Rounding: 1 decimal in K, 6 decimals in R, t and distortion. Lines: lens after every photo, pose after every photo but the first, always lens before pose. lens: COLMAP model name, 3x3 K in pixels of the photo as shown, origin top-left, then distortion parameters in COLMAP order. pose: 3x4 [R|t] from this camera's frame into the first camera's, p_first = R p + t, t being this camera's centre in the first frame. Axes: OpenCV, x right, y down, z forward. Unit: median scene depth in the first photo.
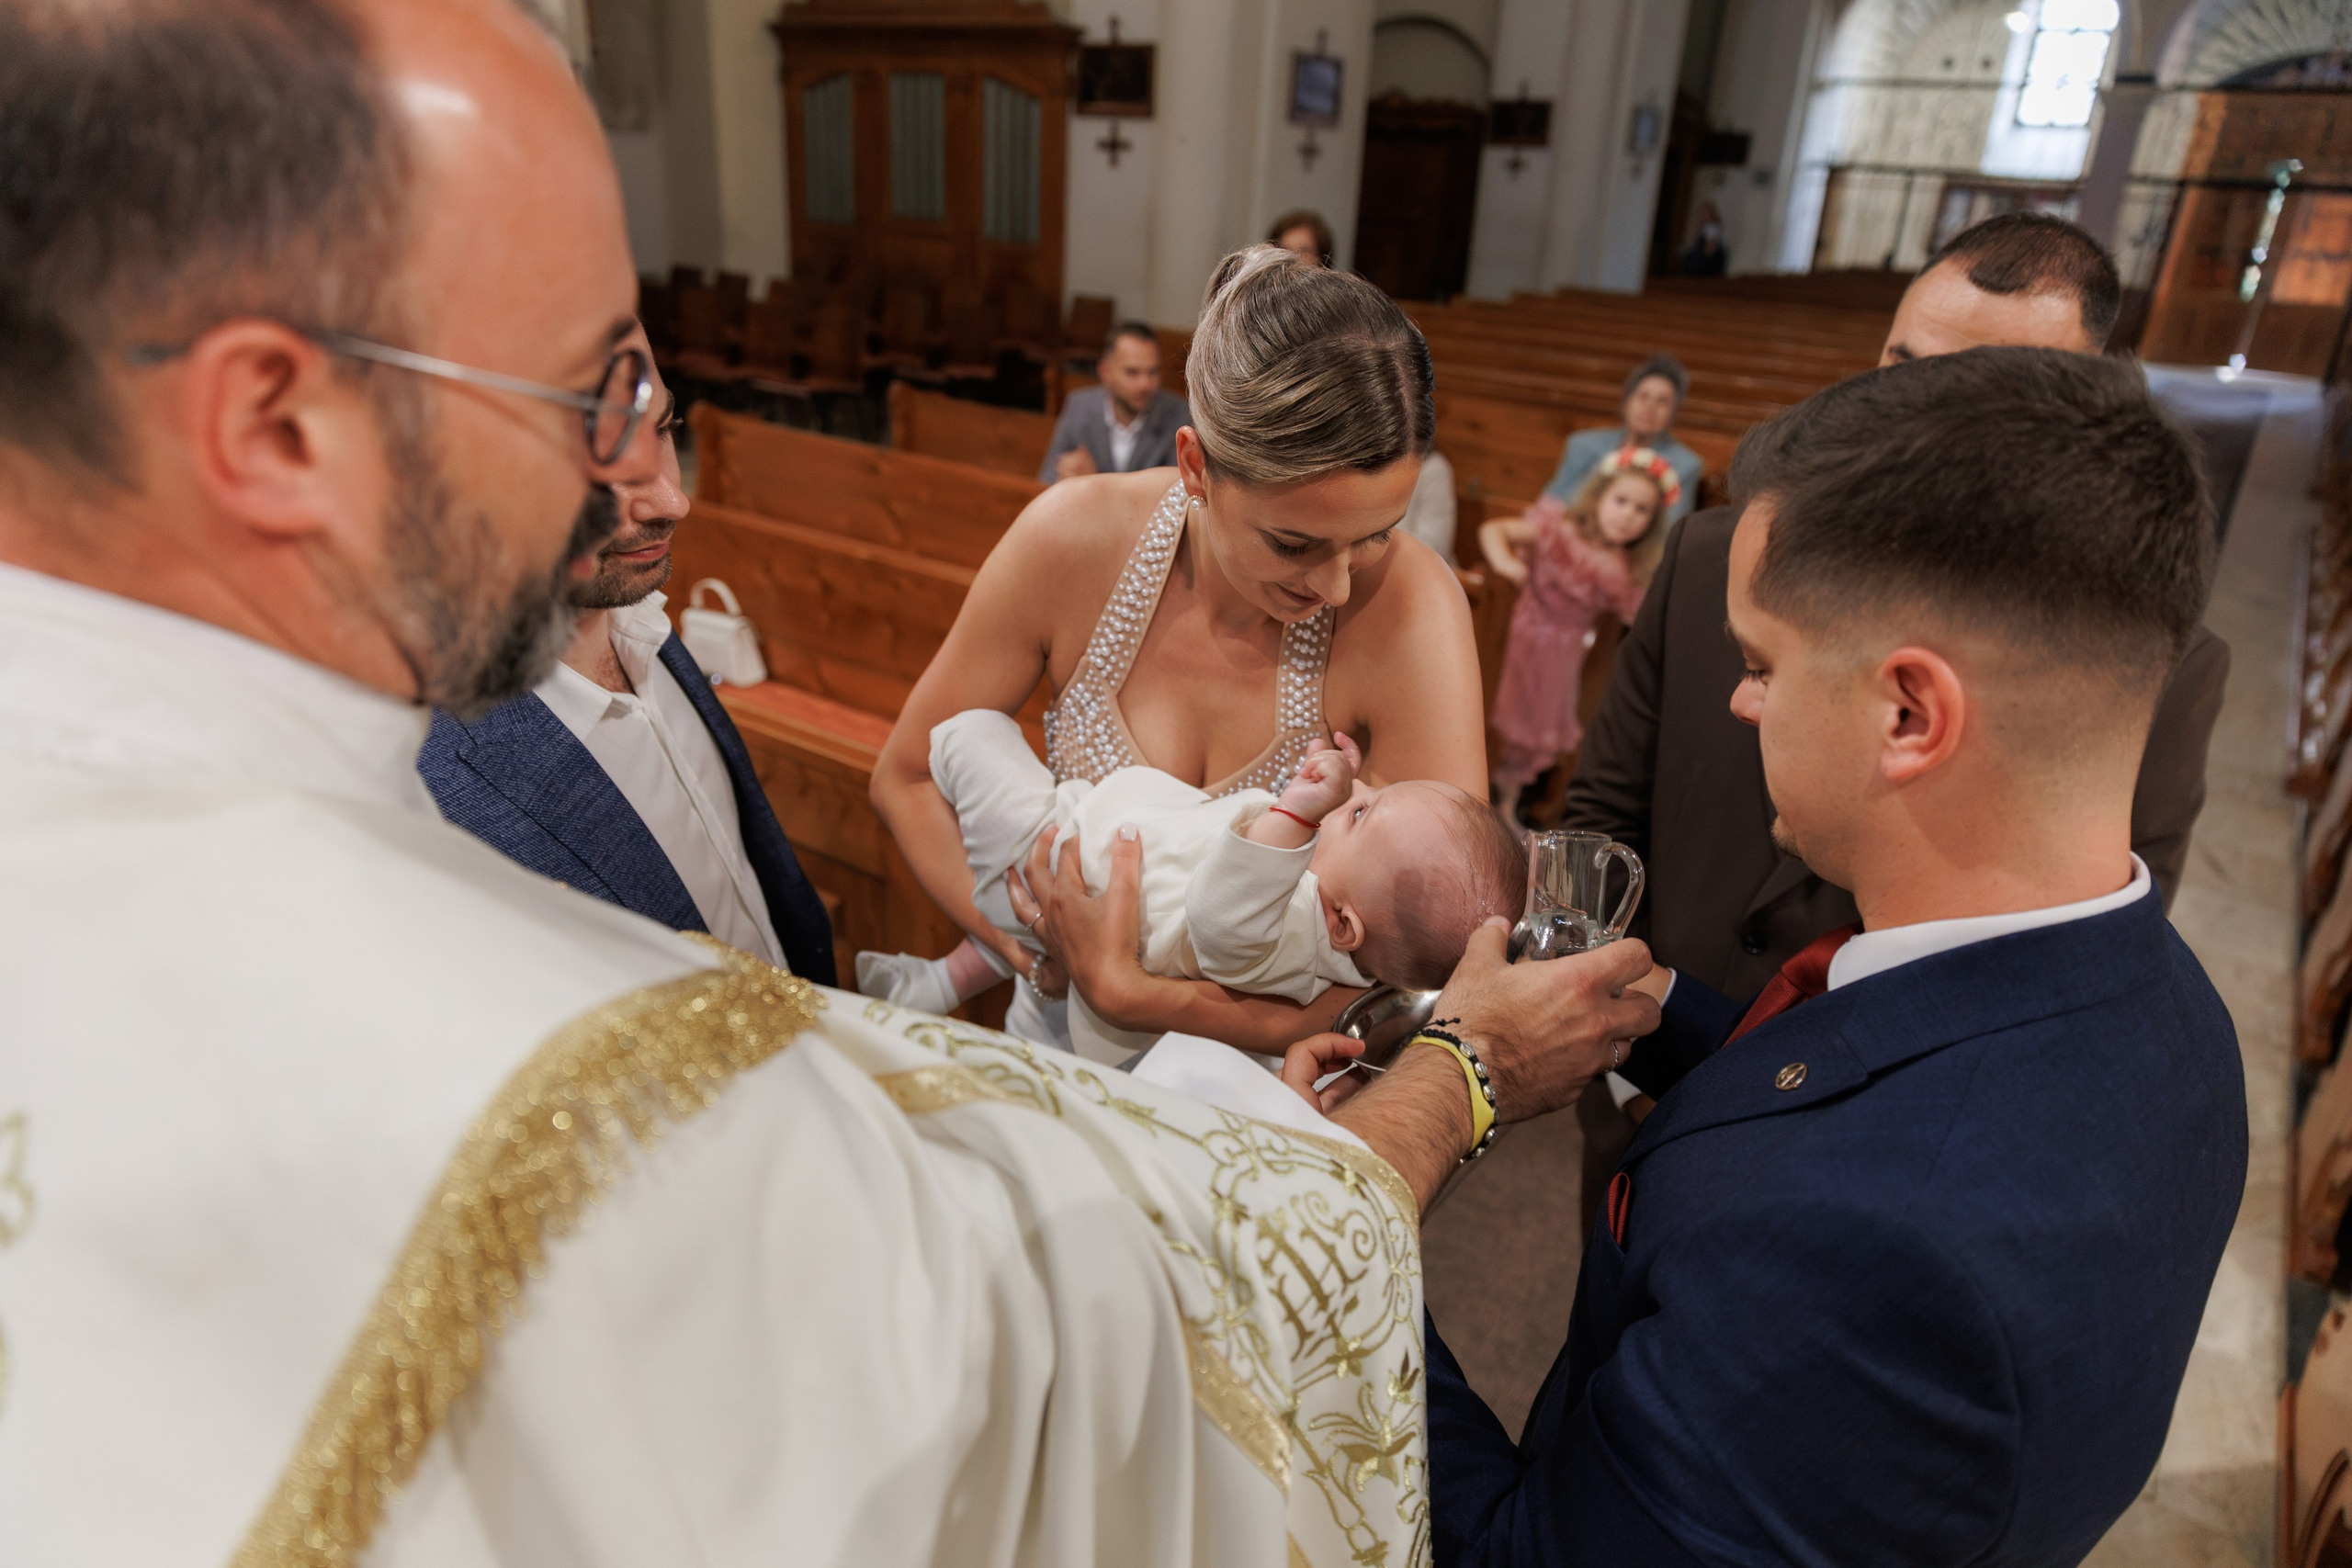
lens RADIAL K [[1550.1, 0, 1176.0], [0, 1550.1, 784.0], [0, 0, 1]] dist [0.004432, 0.001496]
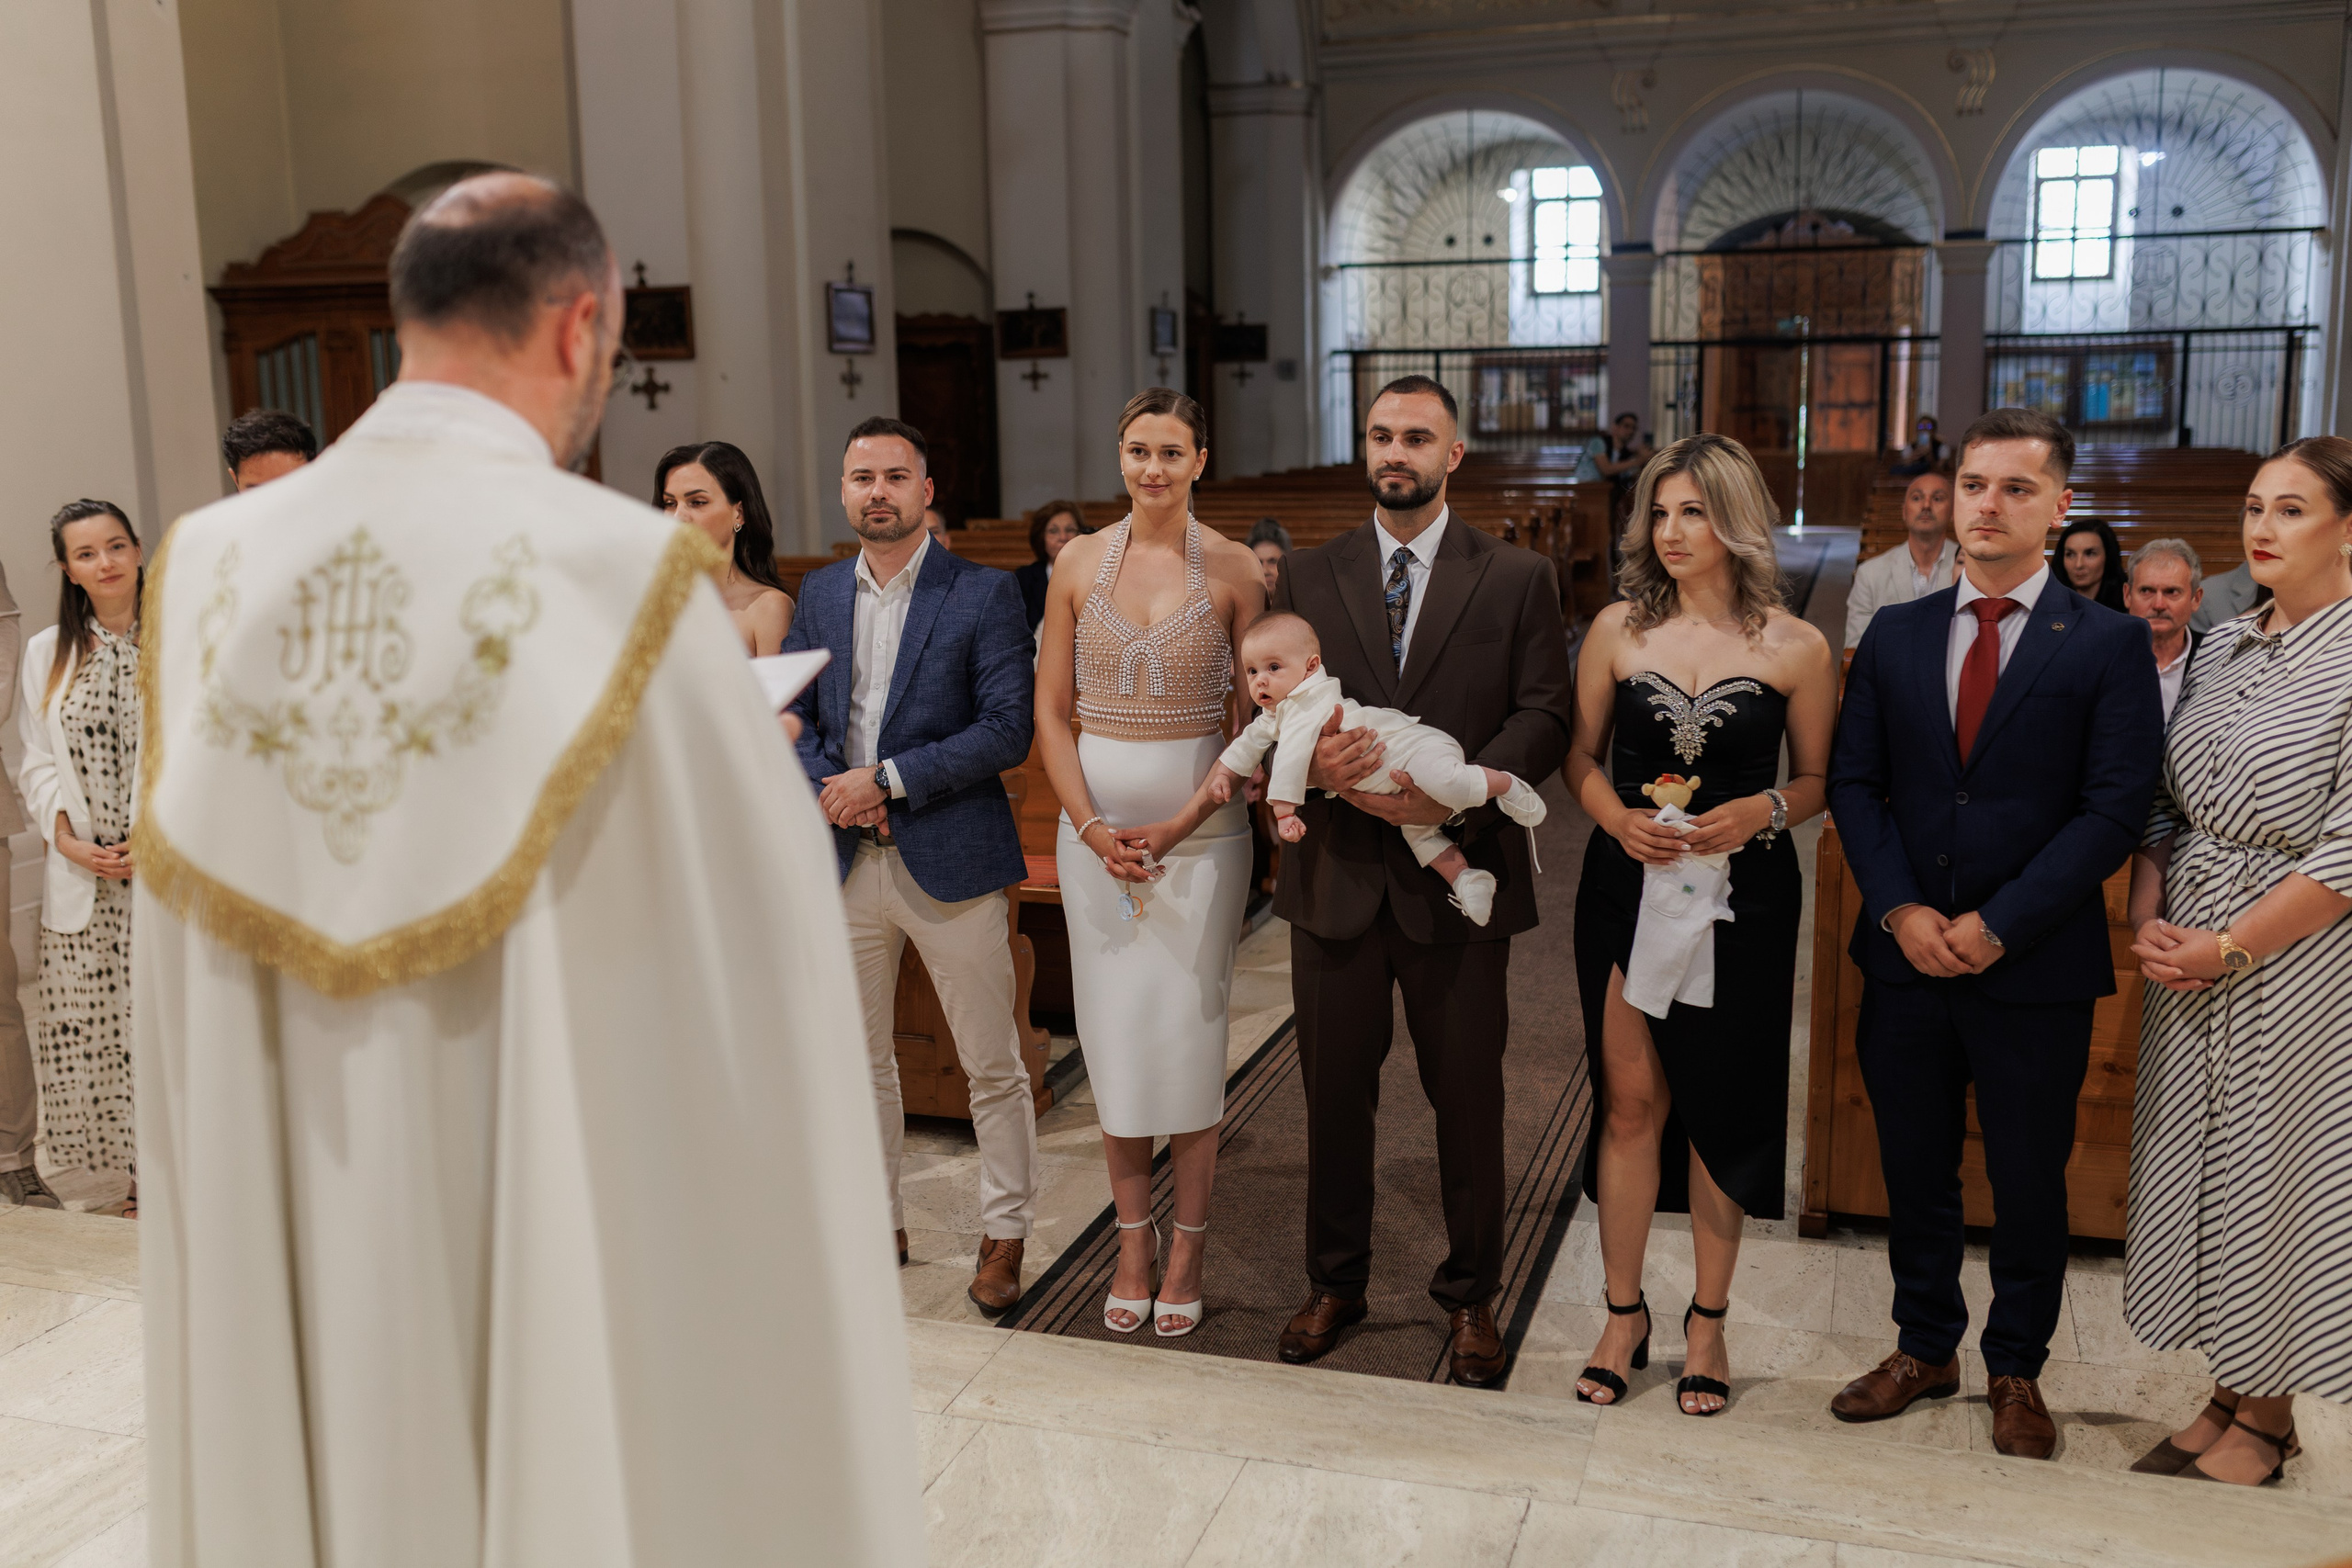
lens RADIAL K [[2232.5, 0, 1176.0], [0, 2232.5, 784.0], [0, 0, 1]] dist [0.018380, -0.004753]
pose [[0.952408, -0.124210, 0.278370, -0.085396], [0.177711, 0.968218, -0.175991, 0.067281], [-0.247663, 0.217085, 0.944212, -0.178983]]
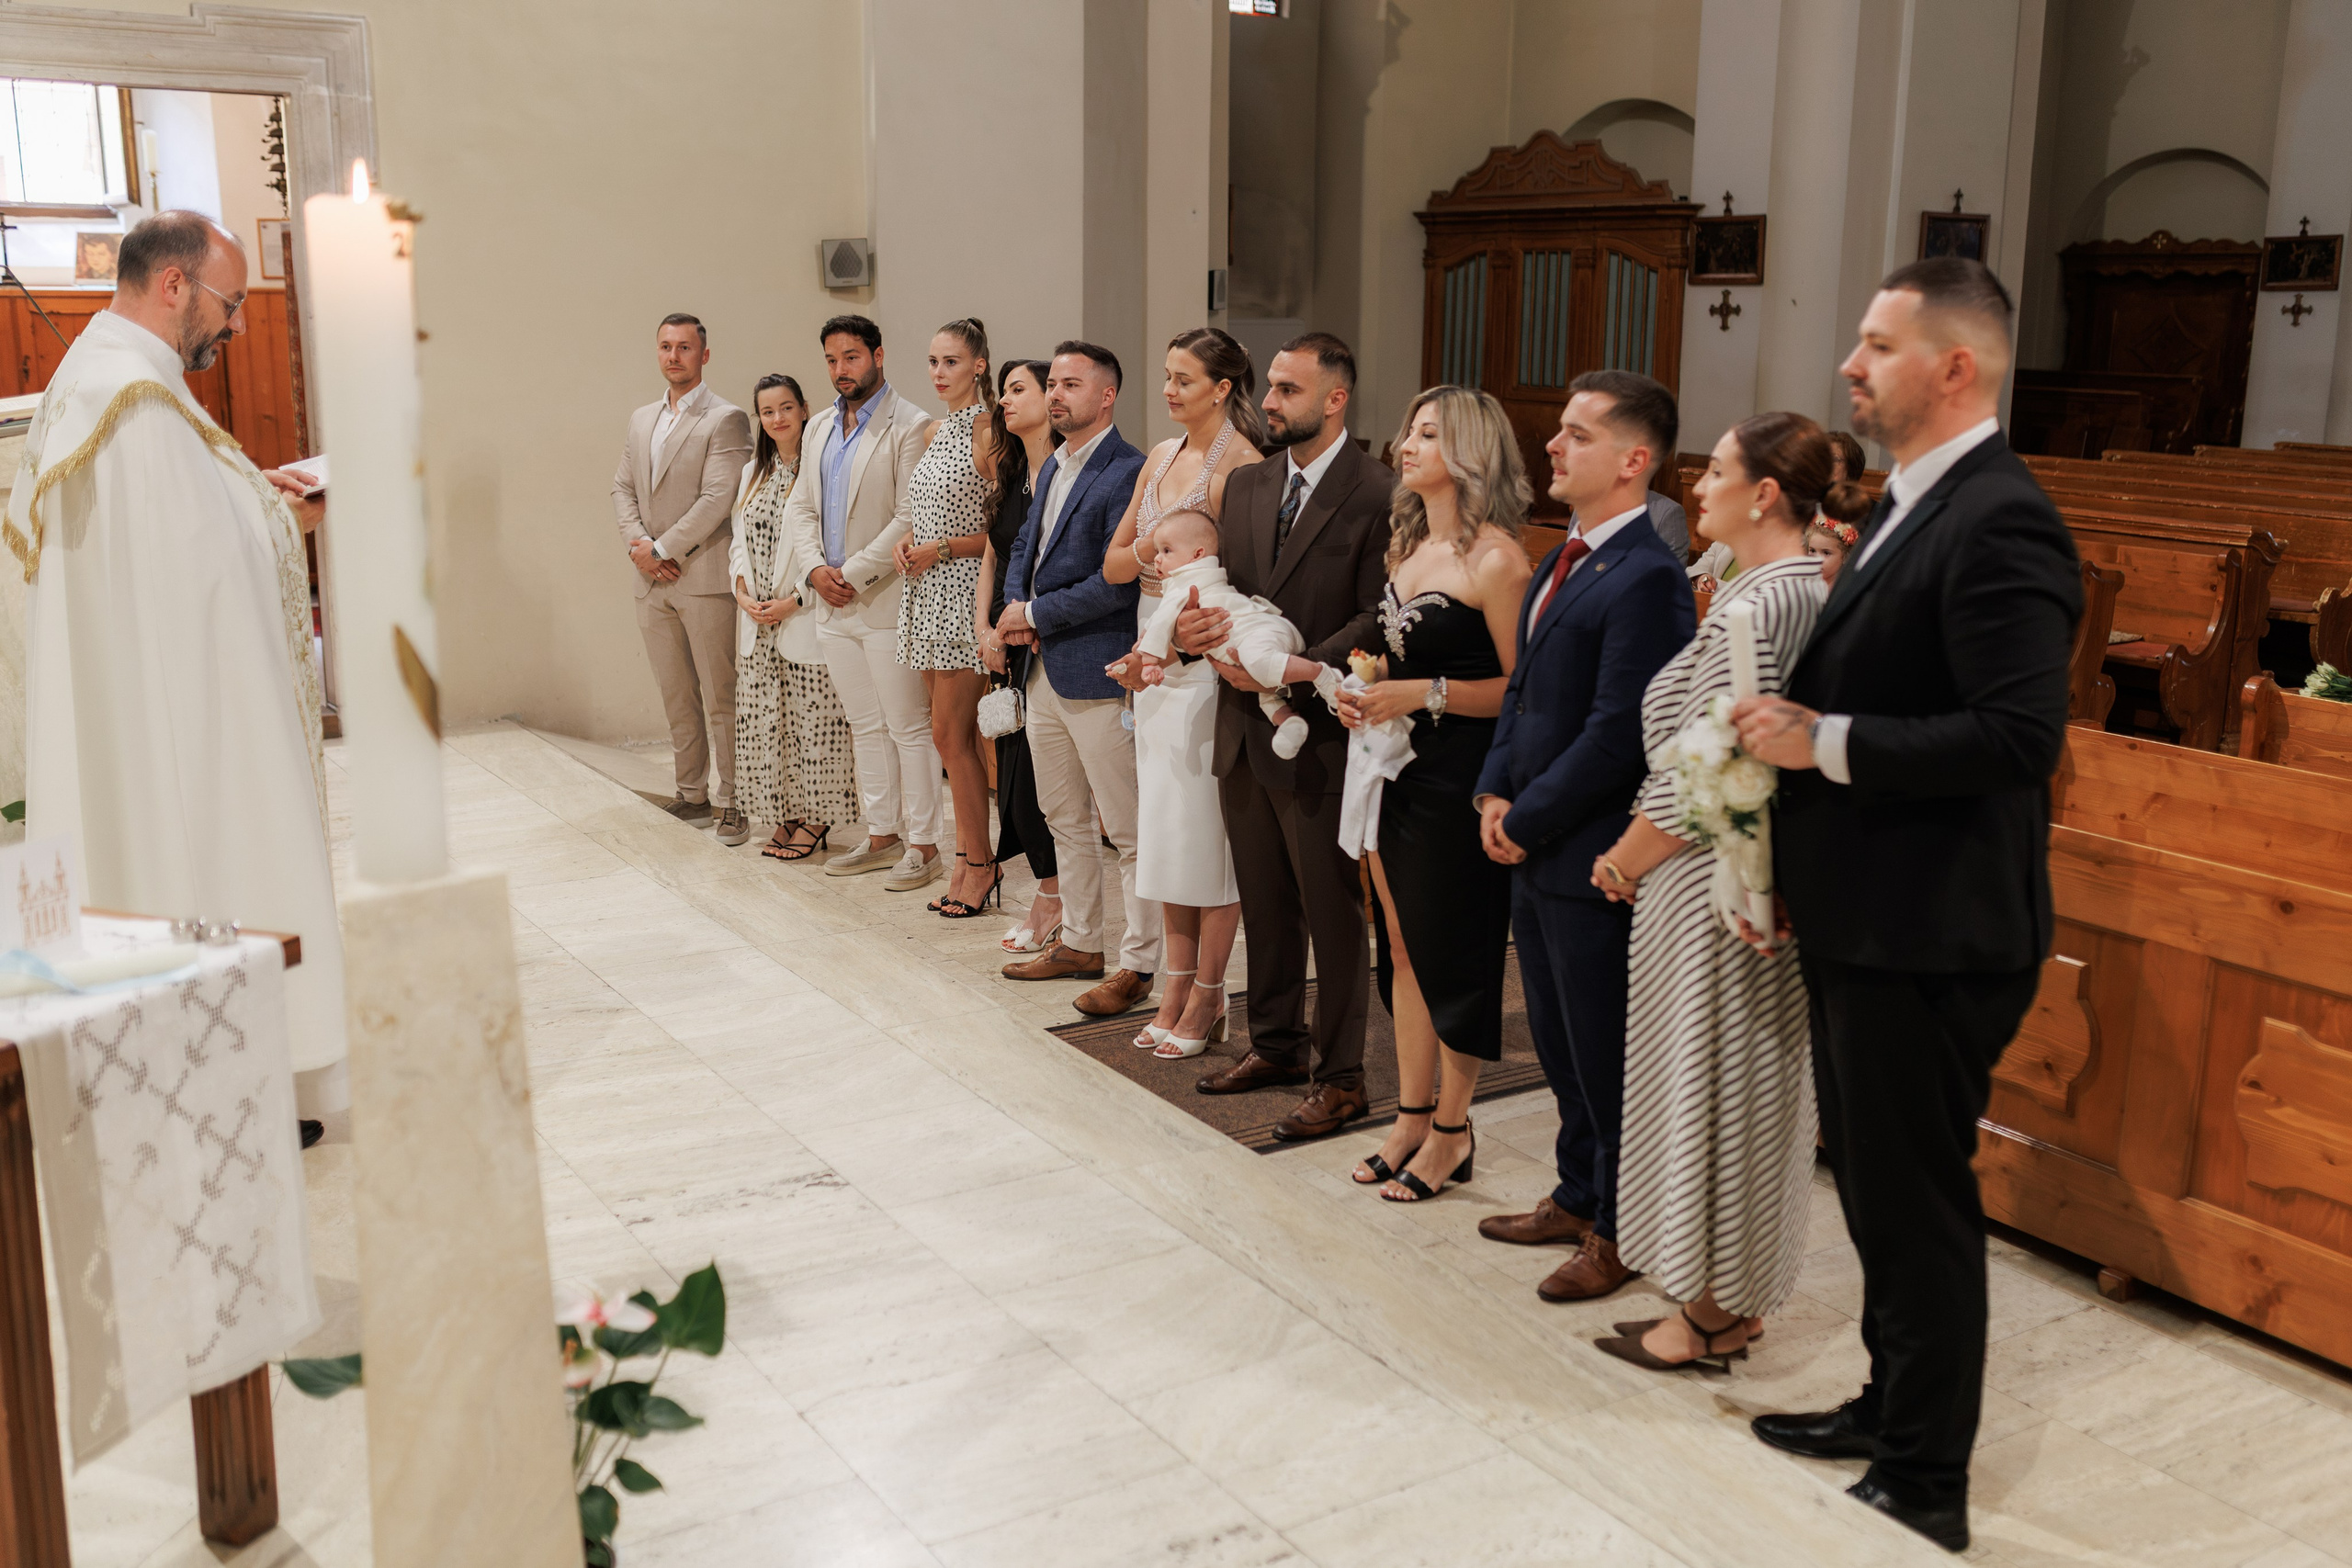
lens RADIAL K [[2232.5, 0, 1176.0], [0, 2232.5, 784.0], [0, 0, 1]] dist [0.018380, -0.004753]
pose [[0.926704, 0.041941, -0.373444, 0.110330], [-0.109350, 0.980846, -0.161195, 0.097900], [0.359531, 0.190216, 0.913540, -0.238597]]
